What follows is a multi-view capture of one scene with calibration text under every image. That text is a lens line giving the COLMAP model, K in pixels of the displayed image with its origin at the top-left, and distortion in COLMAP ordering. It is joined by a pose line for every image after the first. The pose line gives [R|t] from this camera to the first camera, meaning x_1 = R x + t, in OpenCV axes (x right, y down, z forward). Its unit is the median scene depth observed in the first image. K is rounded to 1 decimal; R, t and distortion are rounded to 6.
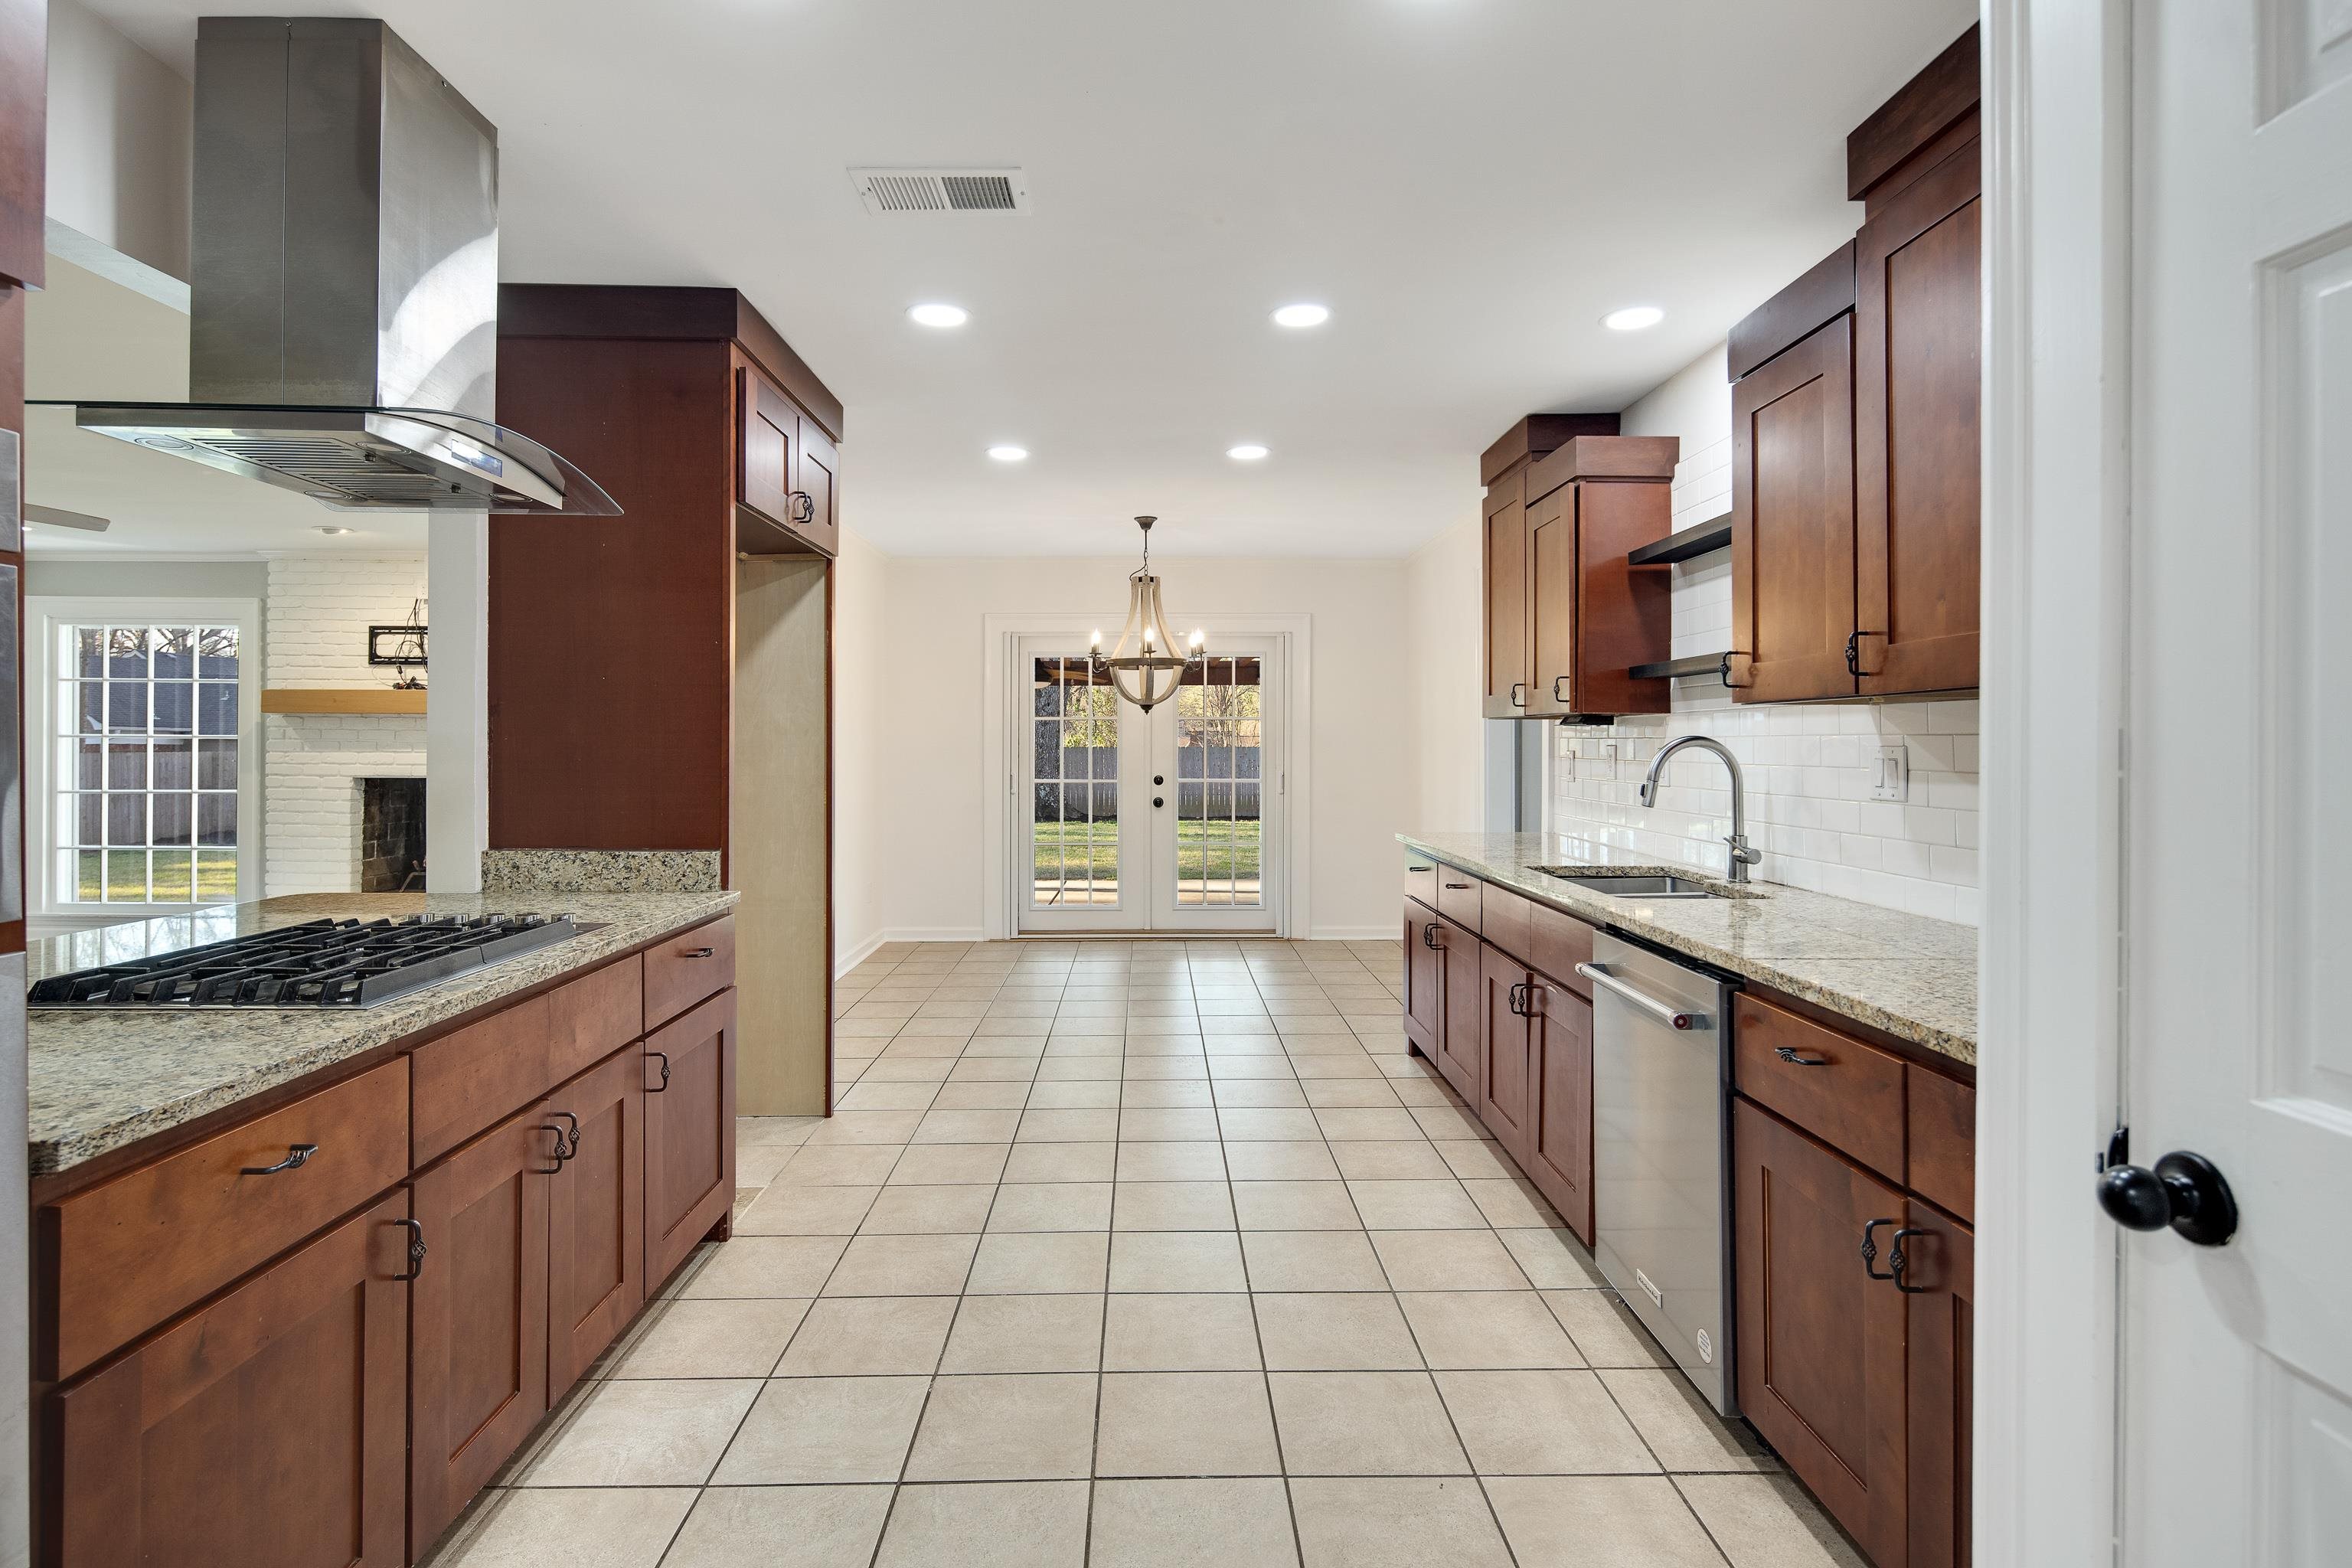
lens RADIAL K [[1152.3, 0, 1178.2], [0, 1152.3, 743.0], [0, 0, 1]] dist [0.000609, 0.000009]
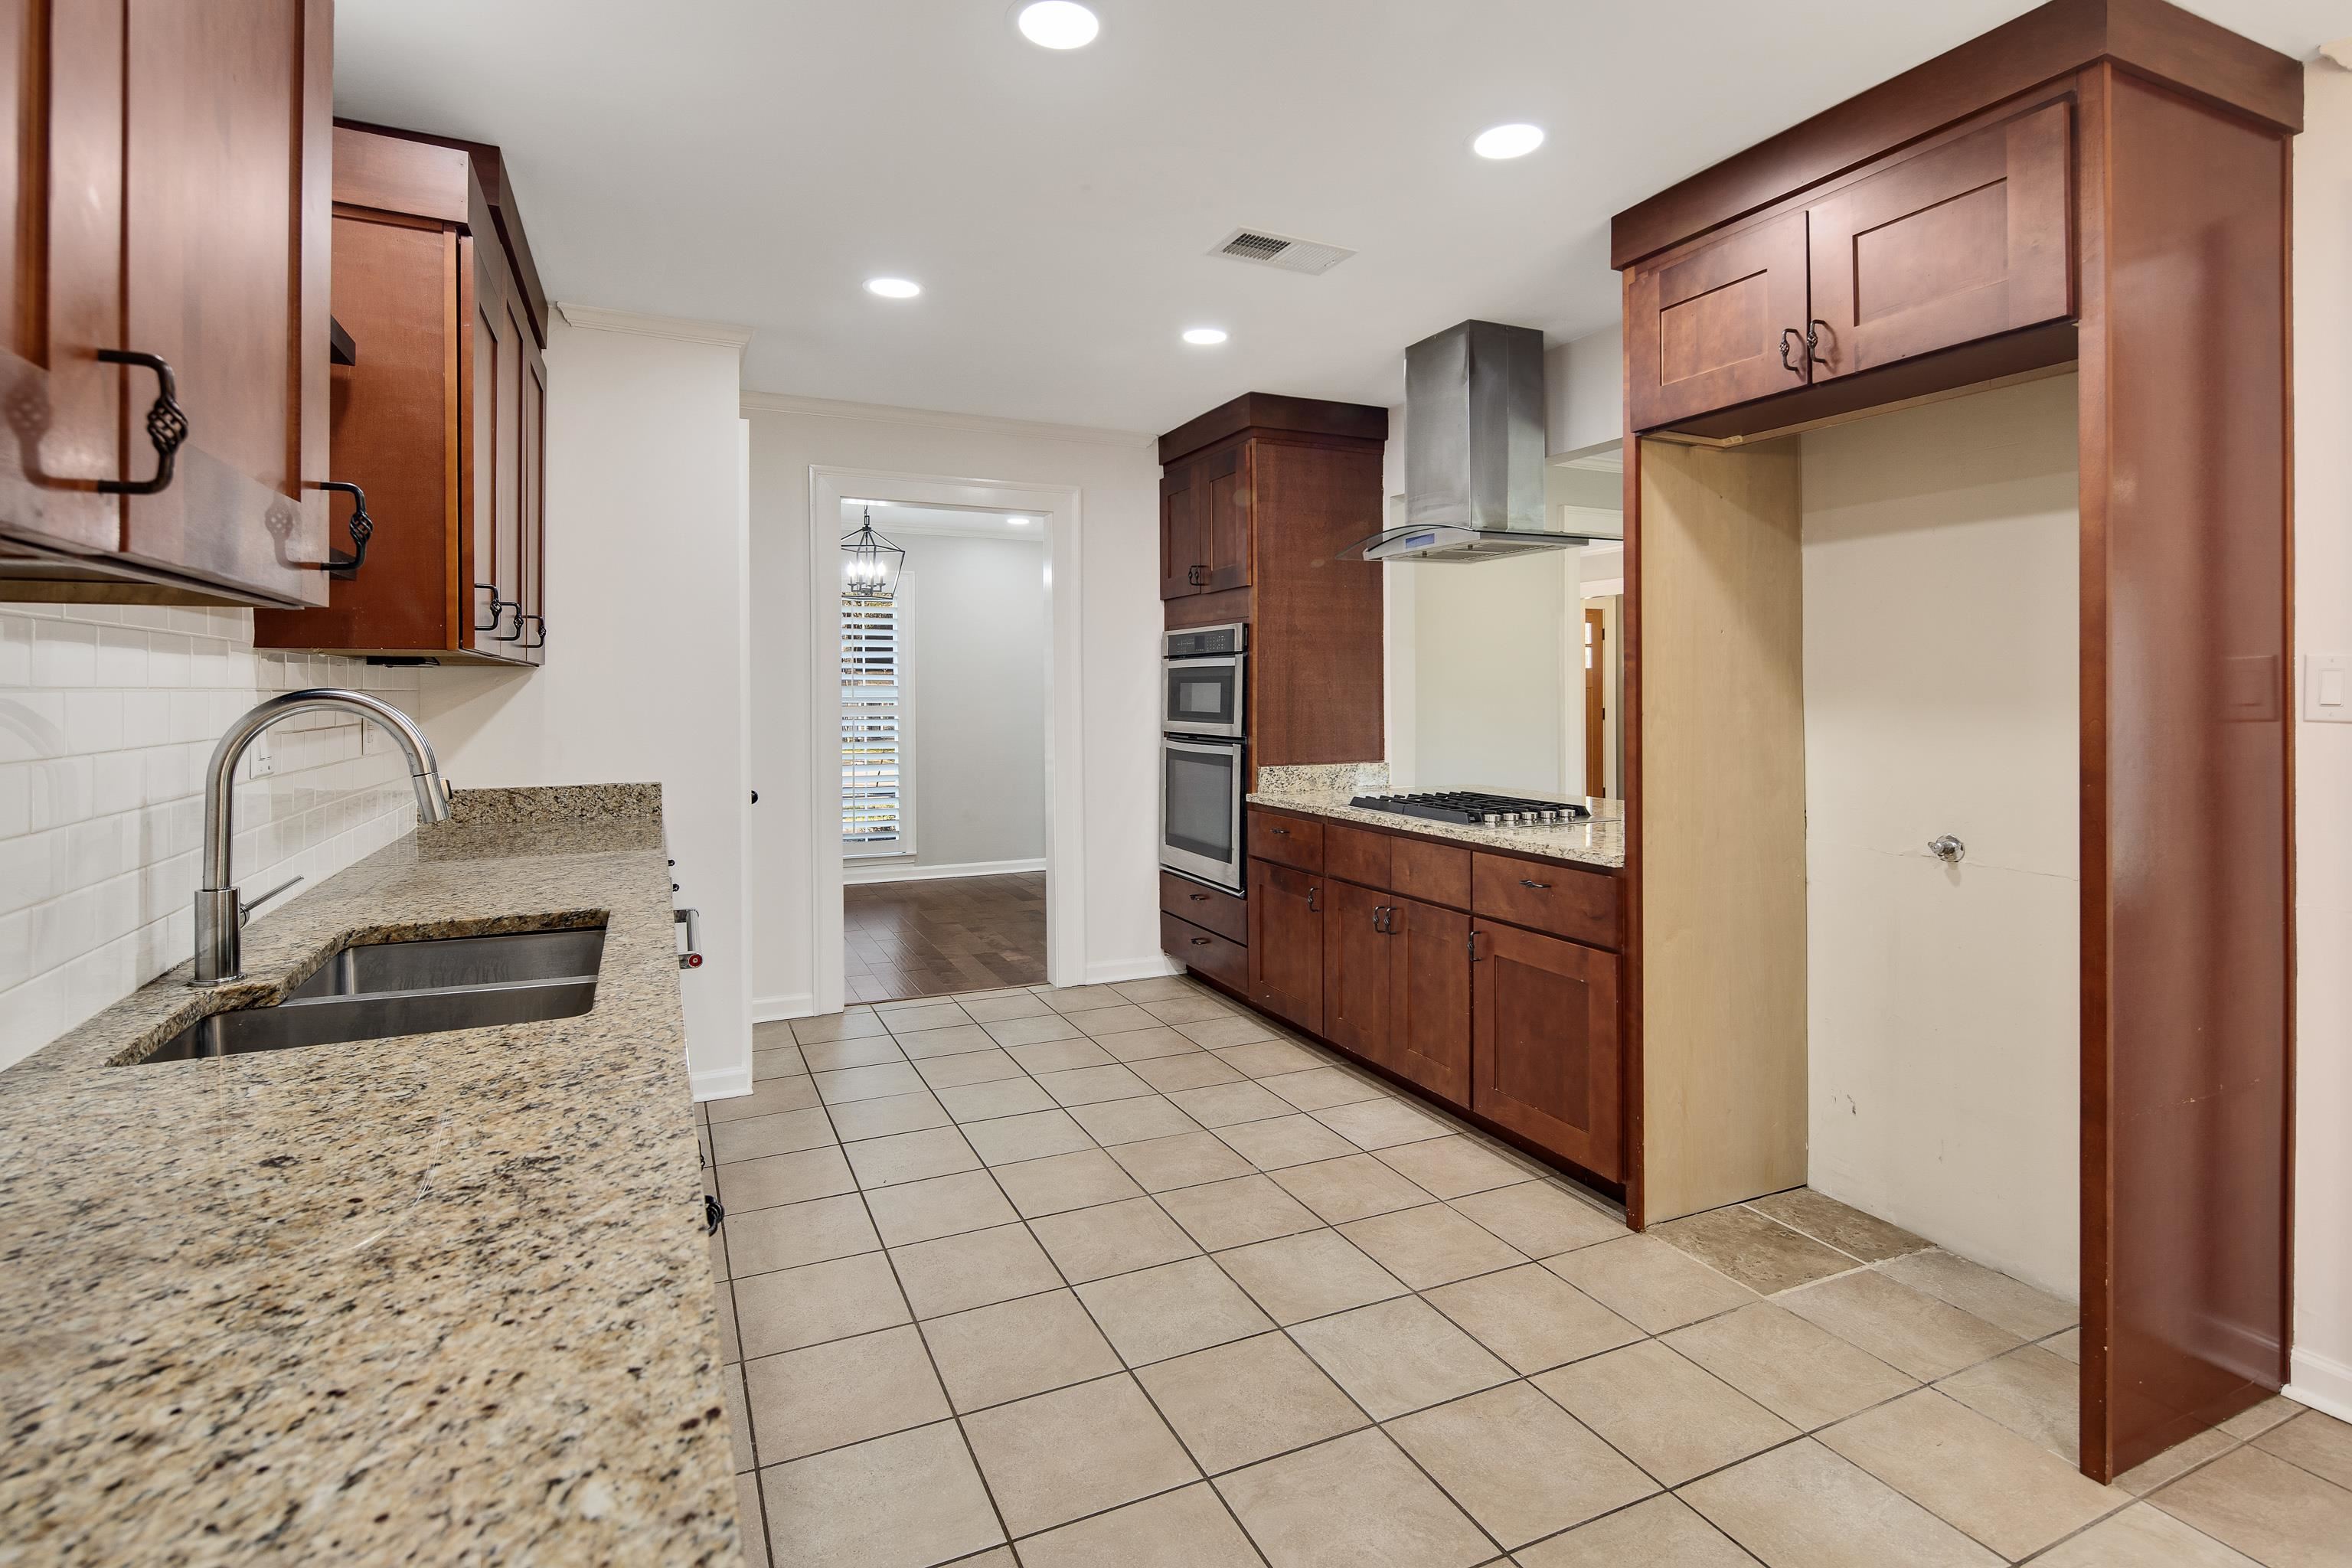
lens RADIAL K [[1151.8, 0, 1209.3], [0, 1151.8, 688.3], [0, 0, 1]] dist [0.002391, -0.000174]
pose [[-0.907314, -0.003141, -0.420441, 0.134986], [-0.002269, 0.999994, -0.002574, -0.003195], [0.420447, -0.001381, -0.907316, 0.722280]]
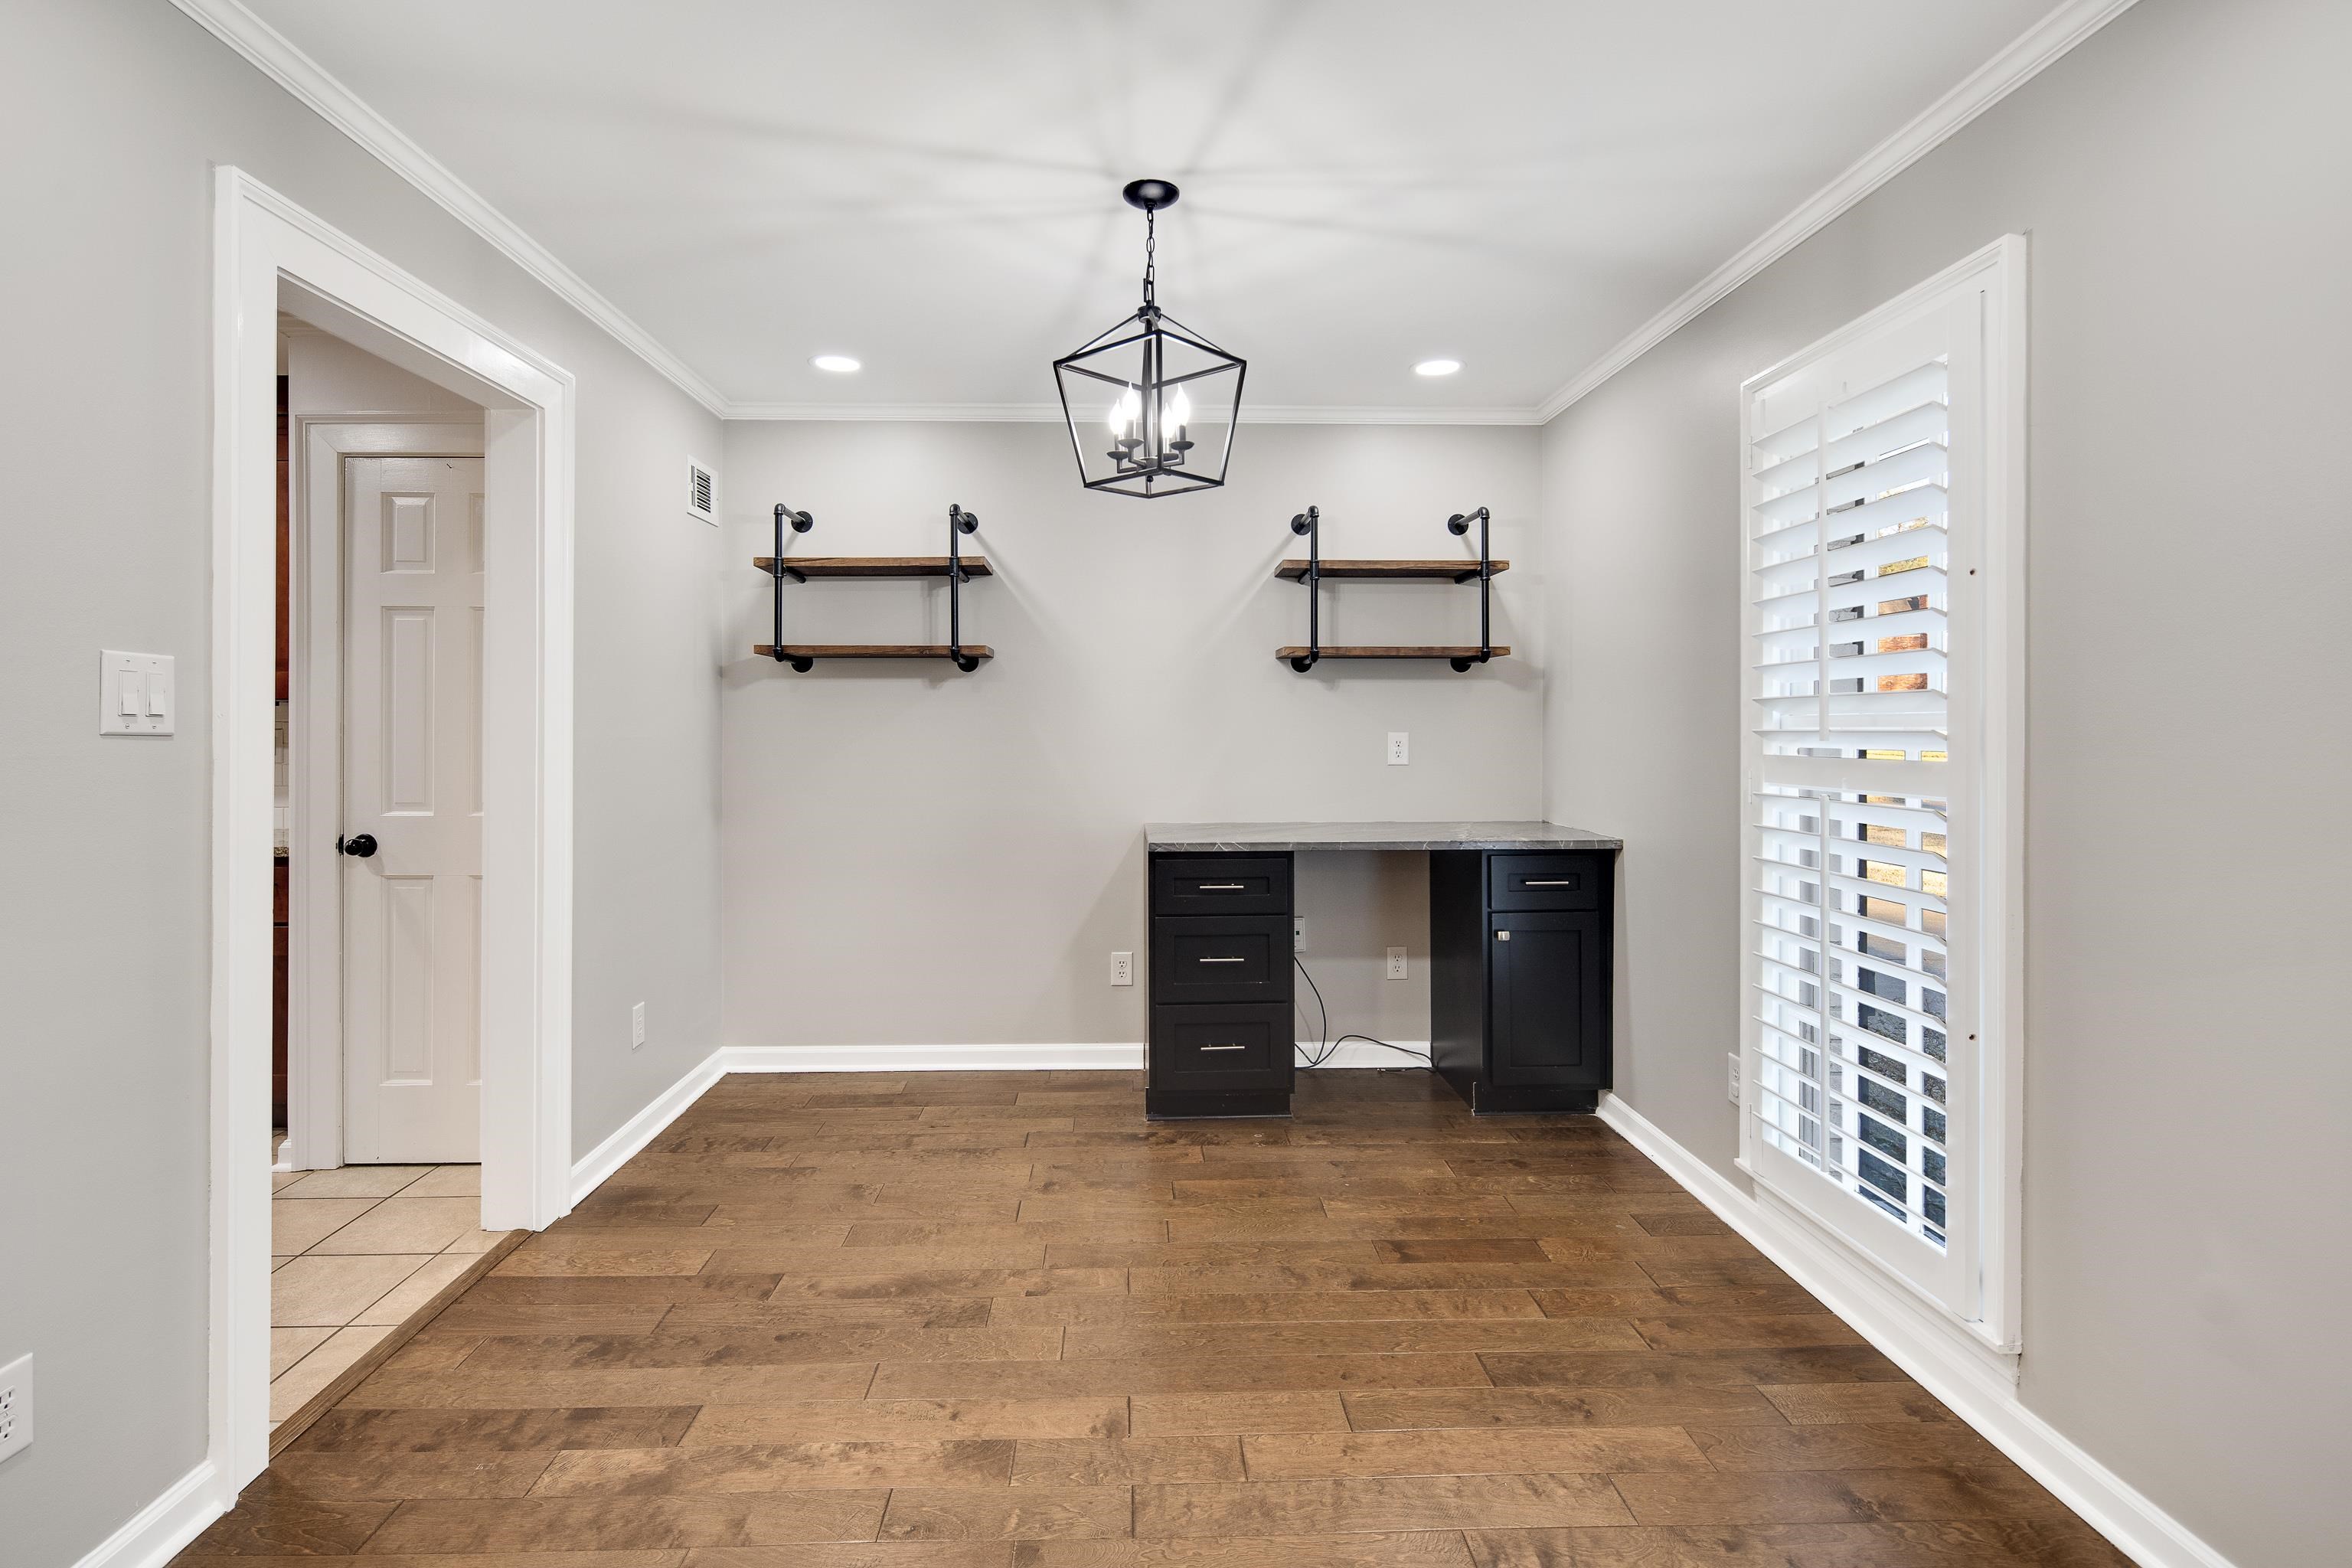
lens RADIAL K [[1136.1, 0, 1147.3], [0, 1136.1, 734.1], [0, 0, 1]] dist [-0.002175, -0.000172]
pose [[-0.005335, -0.006549, 0.999964, -0.357050], [0.003000, 0.999974, 0.006566, 0.001696], [-0.999981, 0.003035, -0.005315, -0.194032]]
